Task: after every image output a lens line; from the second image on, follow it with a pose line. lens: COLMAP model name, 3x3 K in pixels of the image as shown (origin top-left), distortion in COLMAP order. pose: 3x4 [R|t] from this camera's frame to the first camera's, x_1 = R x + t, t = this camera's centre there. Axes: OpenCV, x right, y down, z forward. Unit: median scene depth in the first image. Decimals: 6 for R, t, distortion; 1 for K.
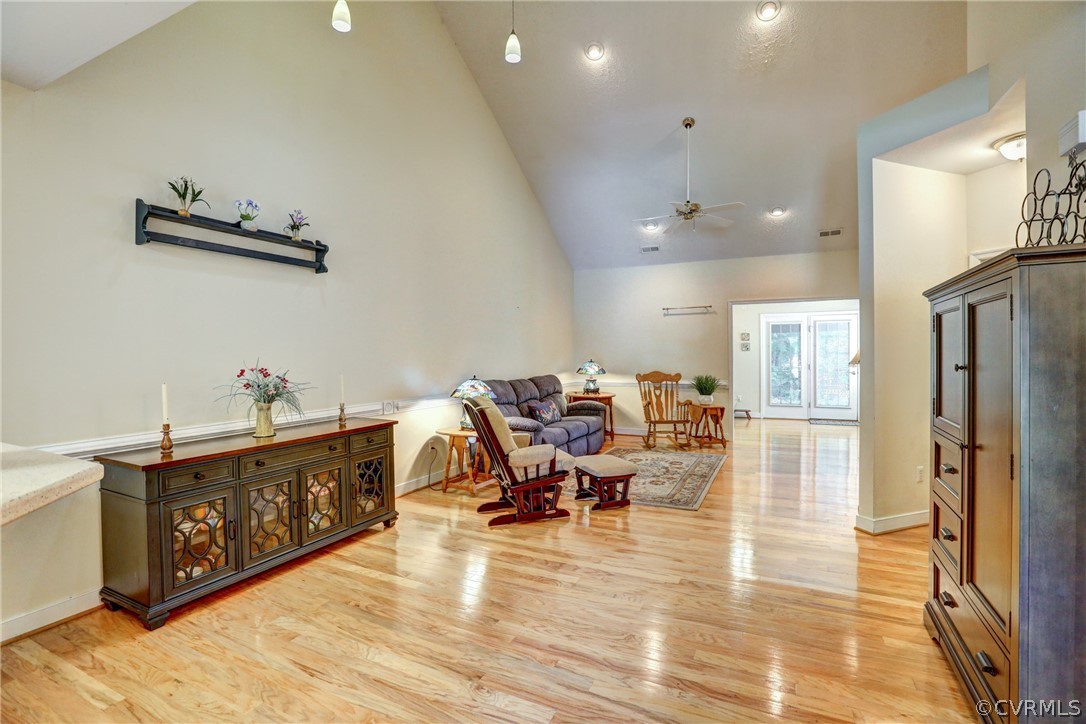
lens RADIAL K [[496.3, 0, 543.8], [0, 496.3, 358.9], [0, 0, 1]] dist [-0.056134, 0.020499]
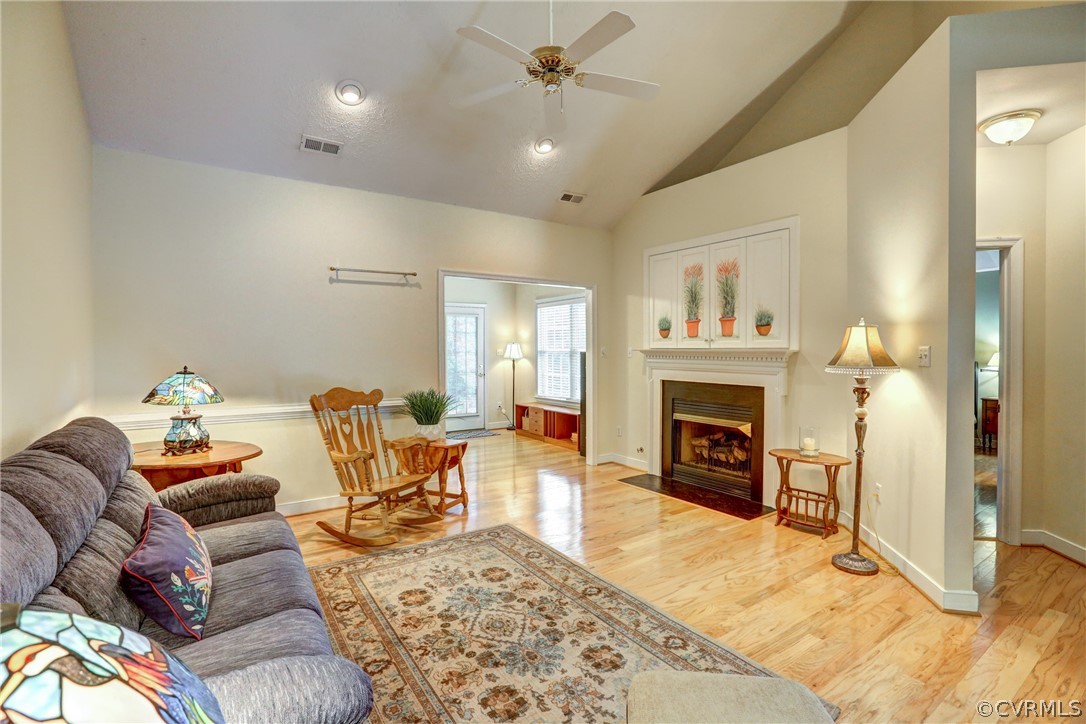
lens RADIAL K [[496.3, 0, 543.8], [0, 496.3, 358.9], [0, 0, 1]] dist [-0.056134, 0.020499]
pose [[0.498078, -0.010069, 0.867074, -0.214161], [0.007709, 0.999944, 0.007183, -0.013141], [-0.867098, 0.003106, 0.498127, 1.143712]]
